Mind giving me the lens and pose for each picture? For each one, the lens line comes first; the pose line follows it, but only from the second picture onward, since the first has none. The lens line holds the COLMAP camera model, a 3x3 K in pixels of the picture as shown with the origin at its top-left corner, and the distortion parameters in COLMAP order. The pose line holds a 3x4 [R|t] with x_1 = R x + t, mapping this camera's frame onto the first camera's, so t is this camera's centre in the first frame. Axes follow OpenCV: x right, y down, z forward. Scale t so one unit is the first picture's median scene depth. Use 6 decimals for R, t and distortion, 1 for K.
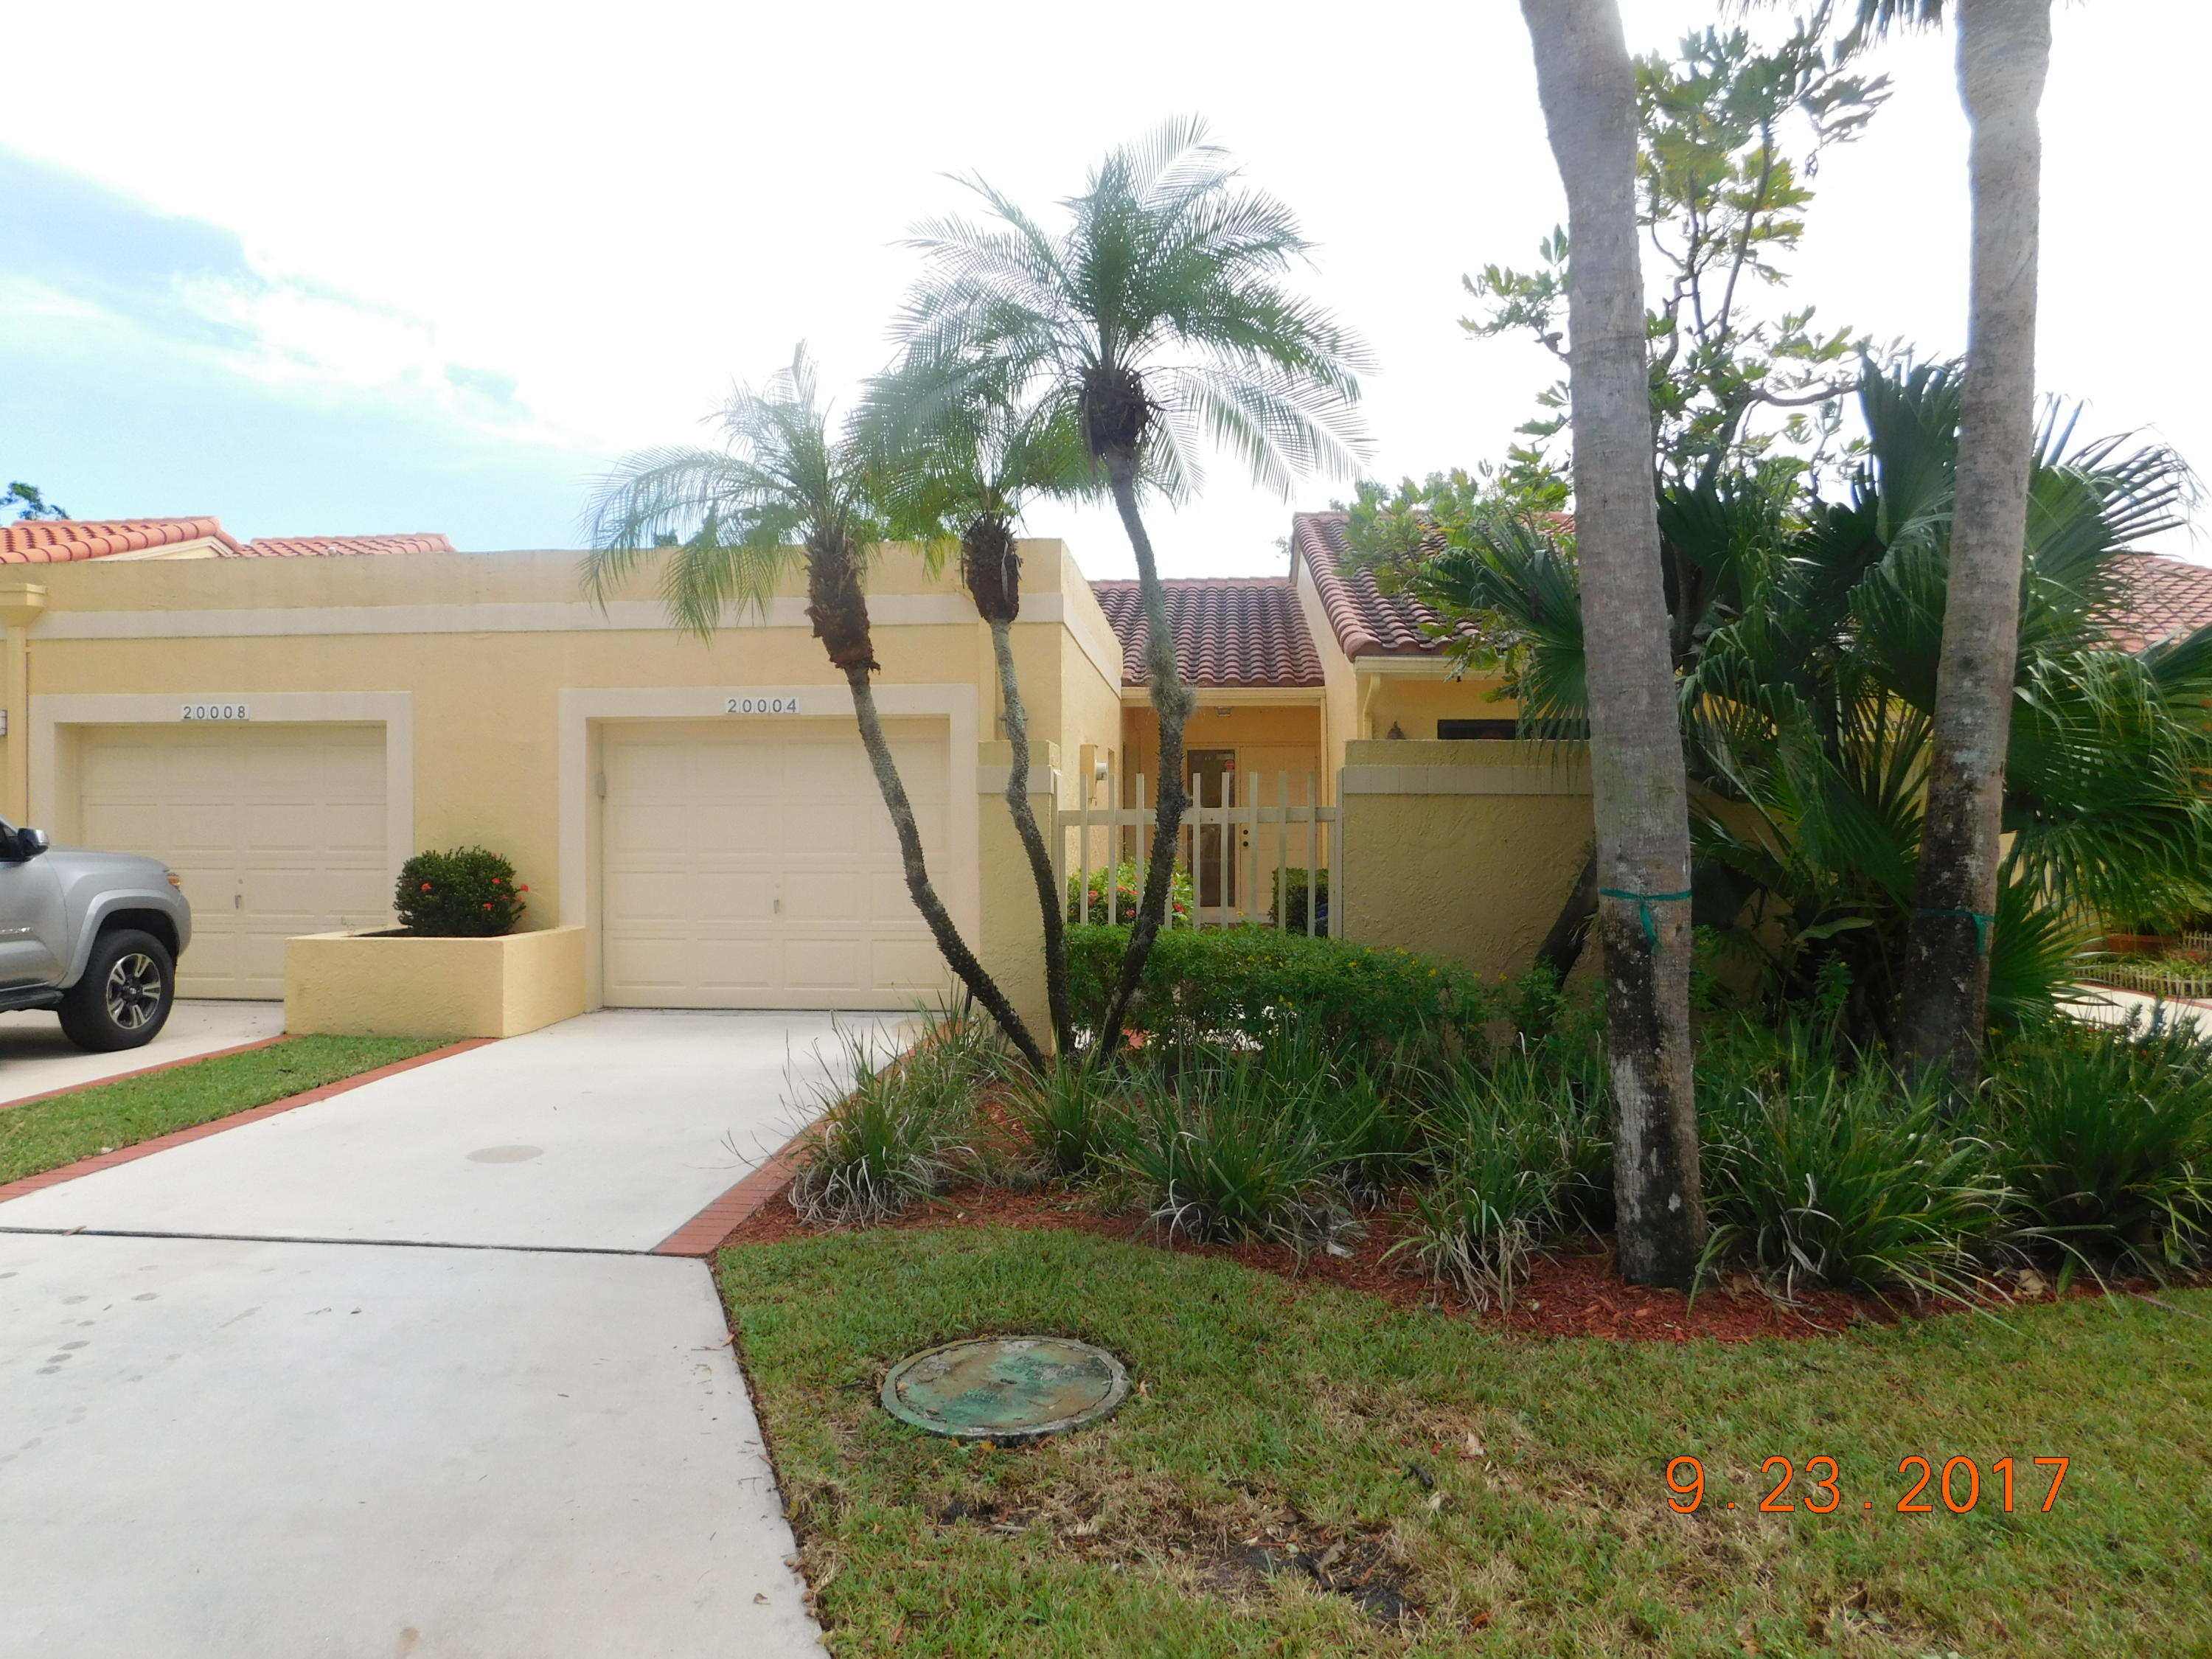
lens RADIAL K [[1467.1, 0, 1093.7], [0, 1467.1, 828.8], [0, 0, 1]] dist [-0.070753, 0.063930]
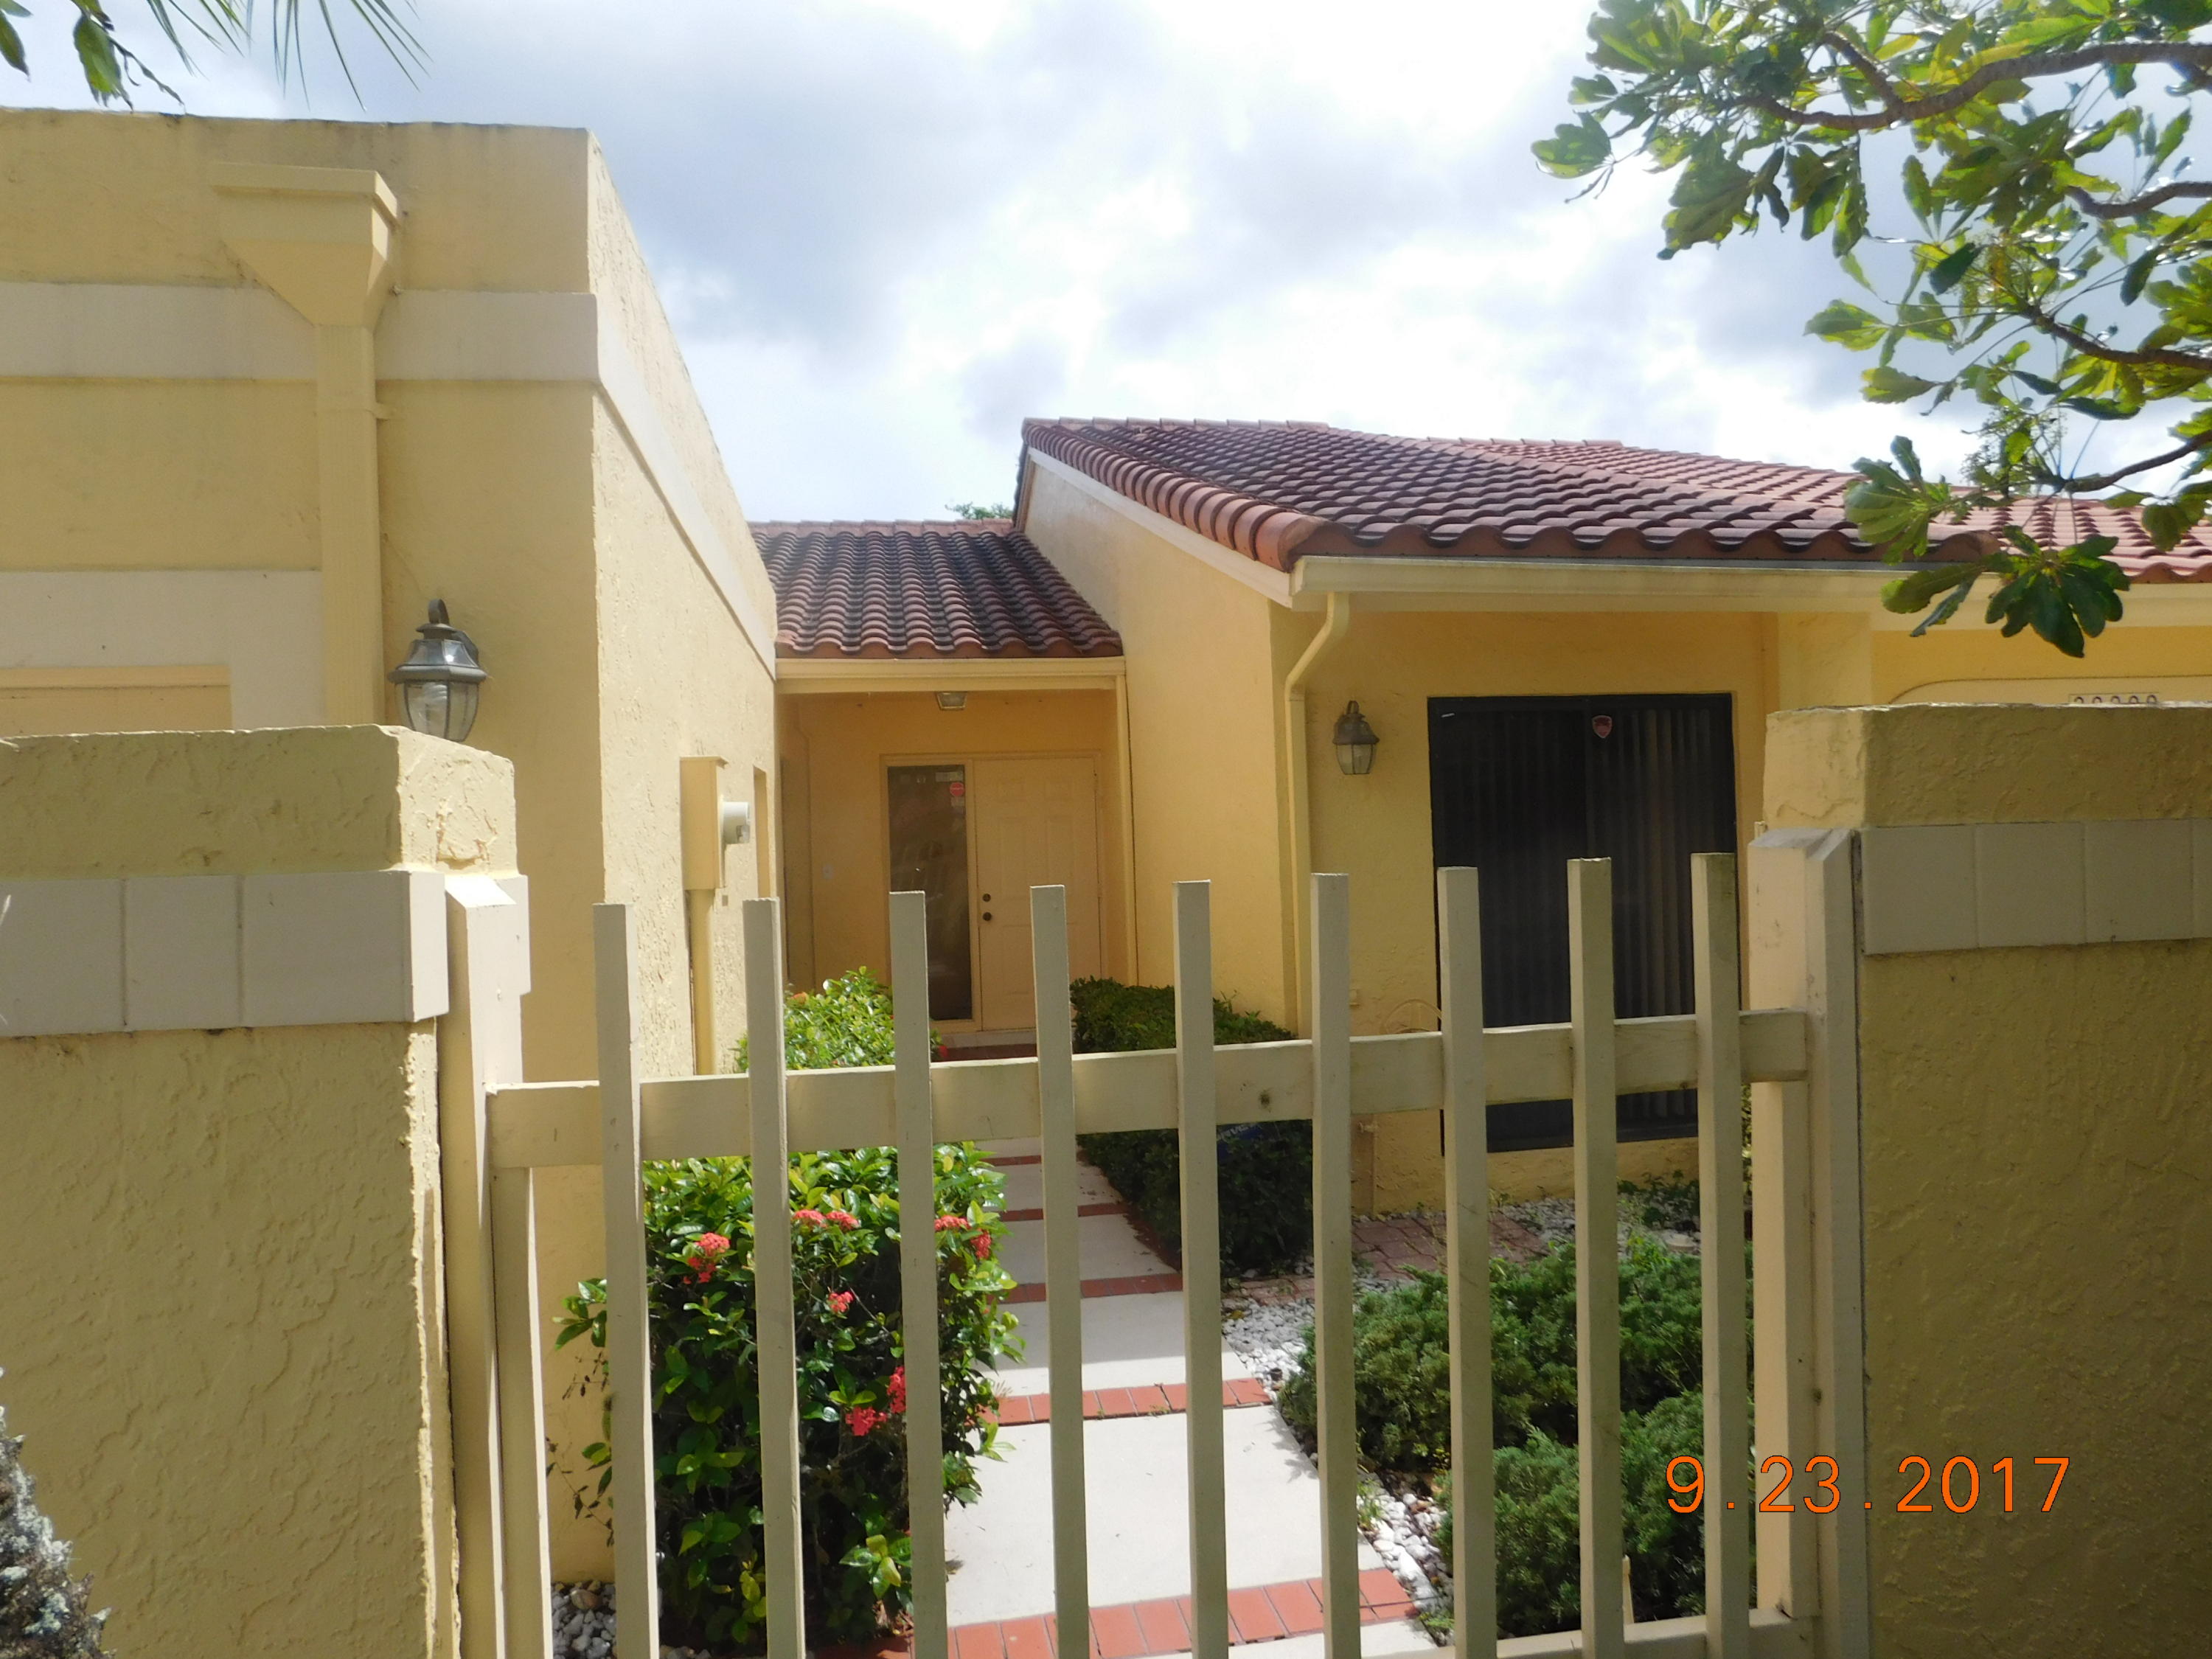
lens RADIAL K [[1467.1, 0, 1093.7], [0, 1467.1, 828.8], [0, 0, 1]] dist [-0.070753, 0.063930]
pose [[0.972441, -0.027810, 0.231485, 0.005866], [0.030298, 0.999515, -0.007199, -0.023019], [-0.231173, 0.014014, 0.972812, 0.426080]]
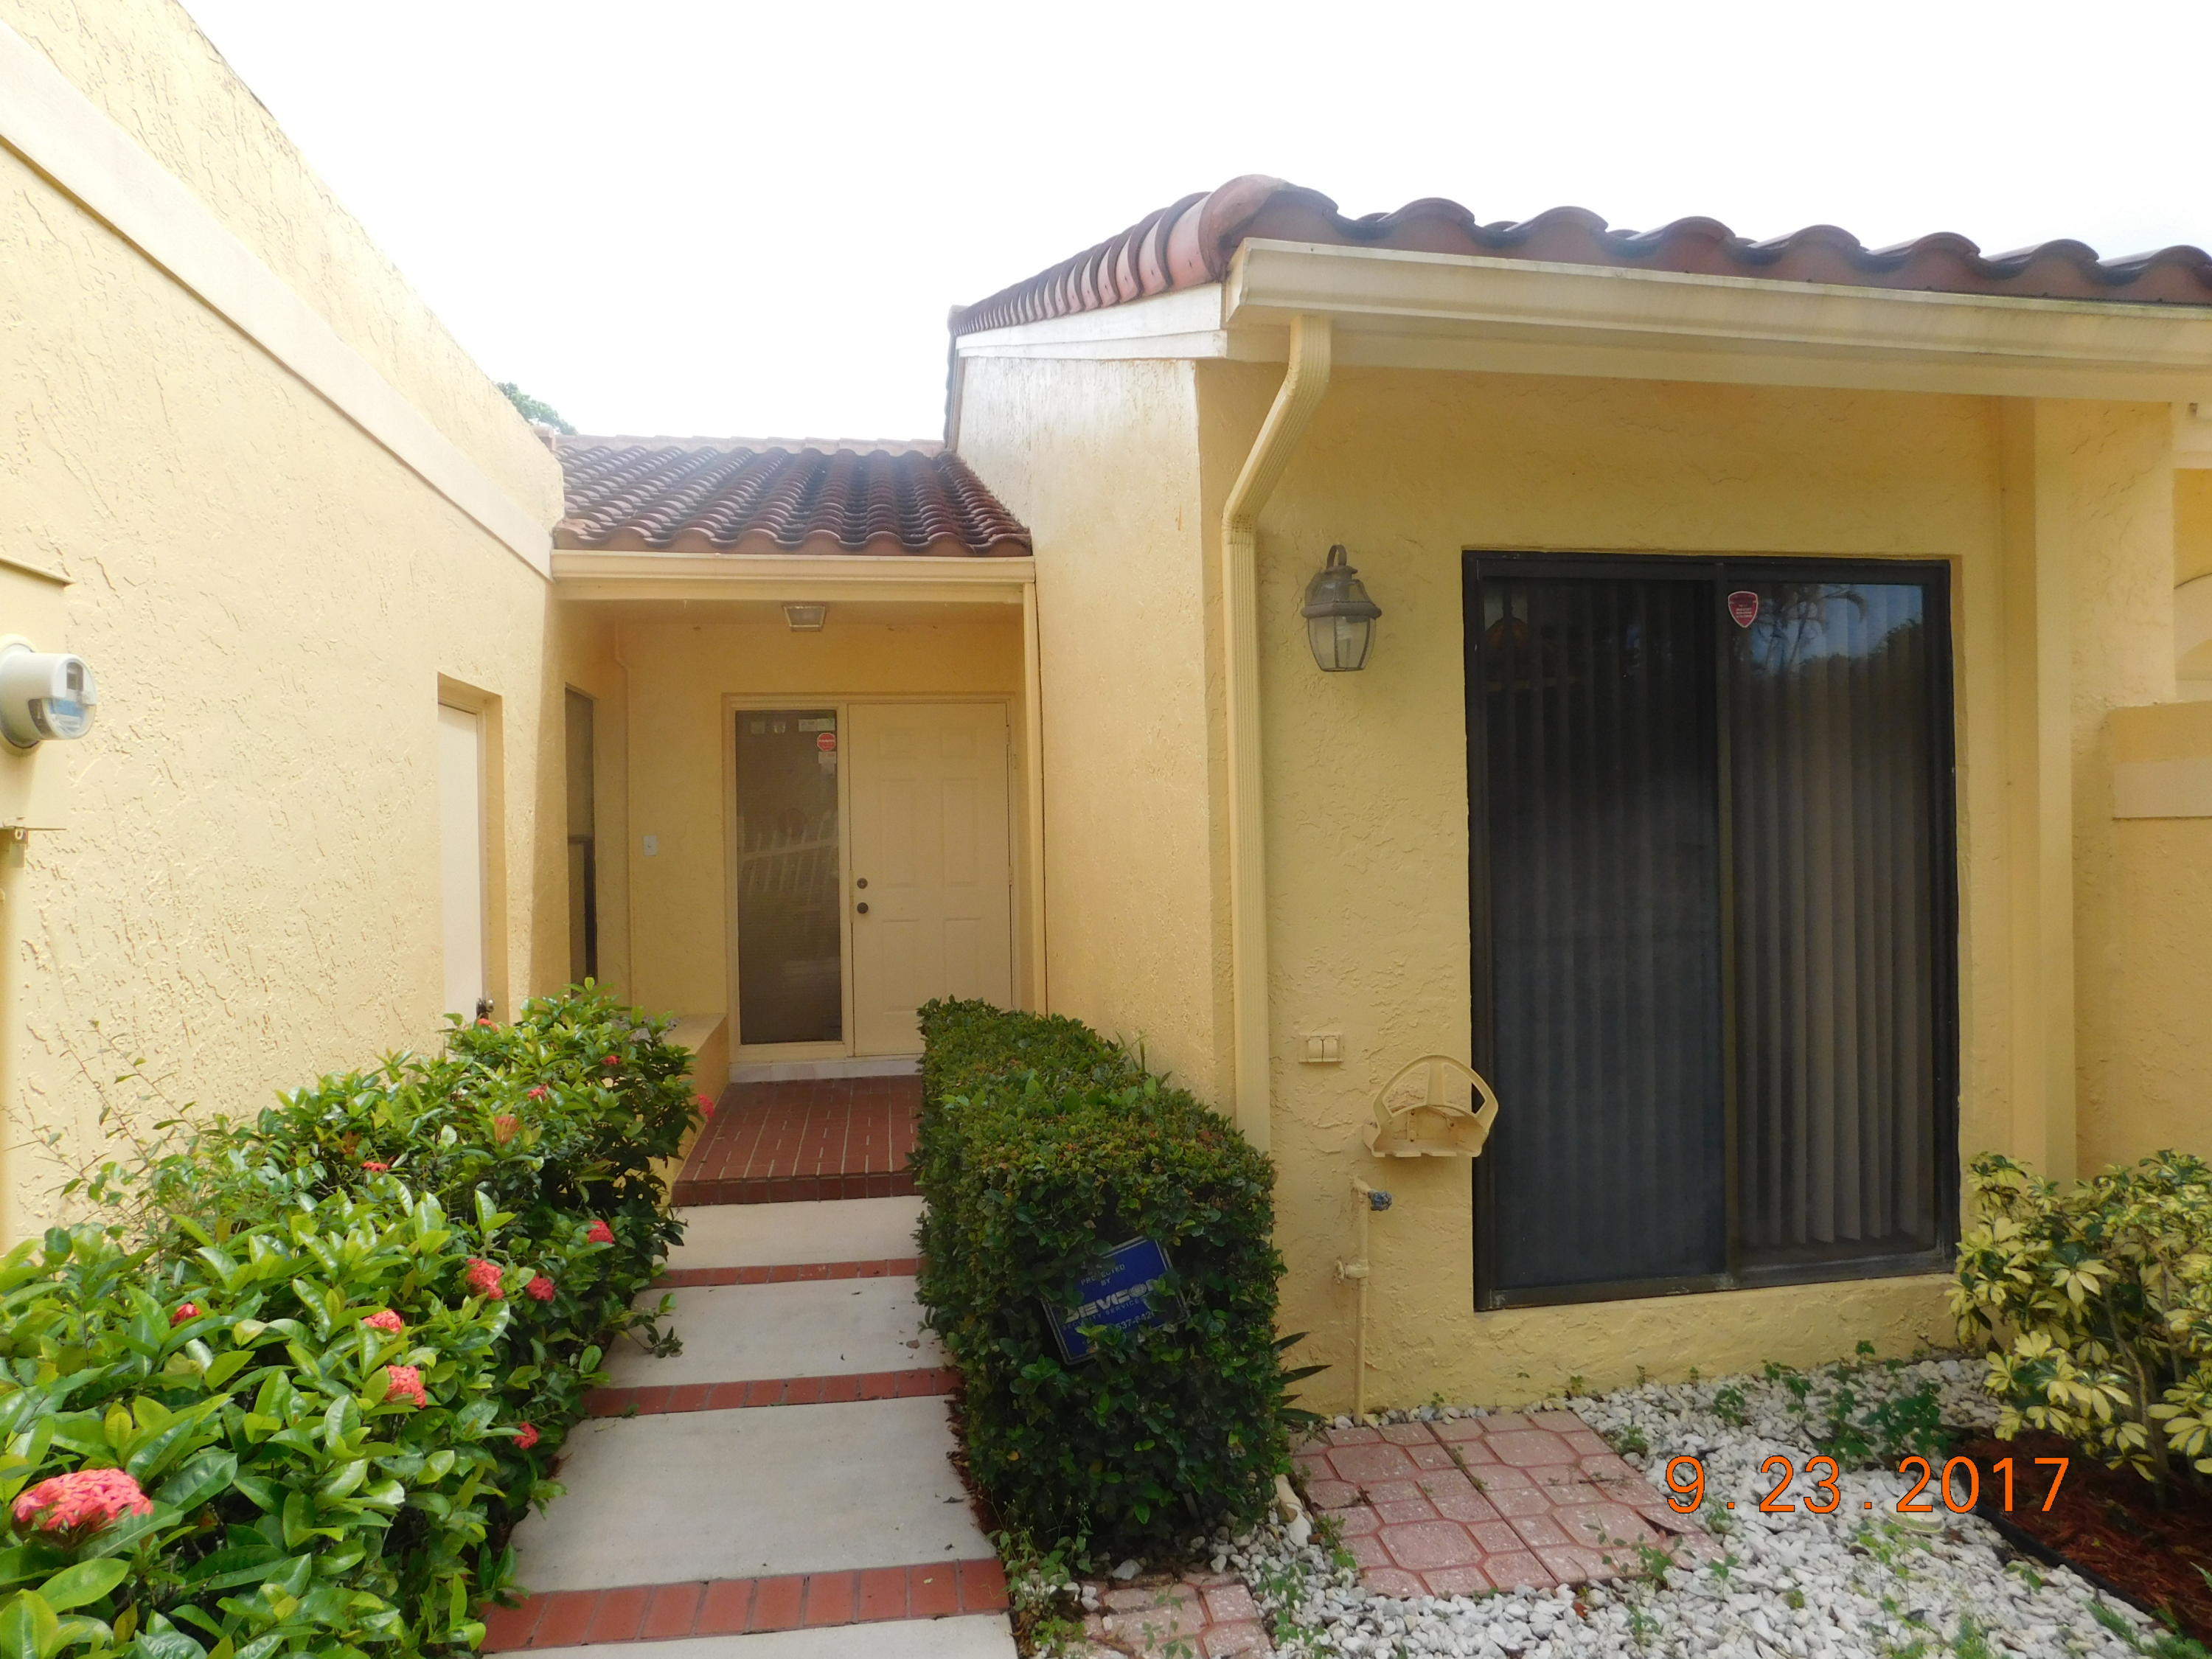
lens RADIAL K [[1467.1, 0, 1093.7], [0, 1467.1, 828.8], [0, 0, 1]] dist [-0.070753, 0.063930]
pose [[0.971735, -0.013600, 0.235684, 0.071557], [0.015258, 0.999870, -0.005213, -0.012914], [-0.235583, 0.008662, 0.971816, 0.573424]]
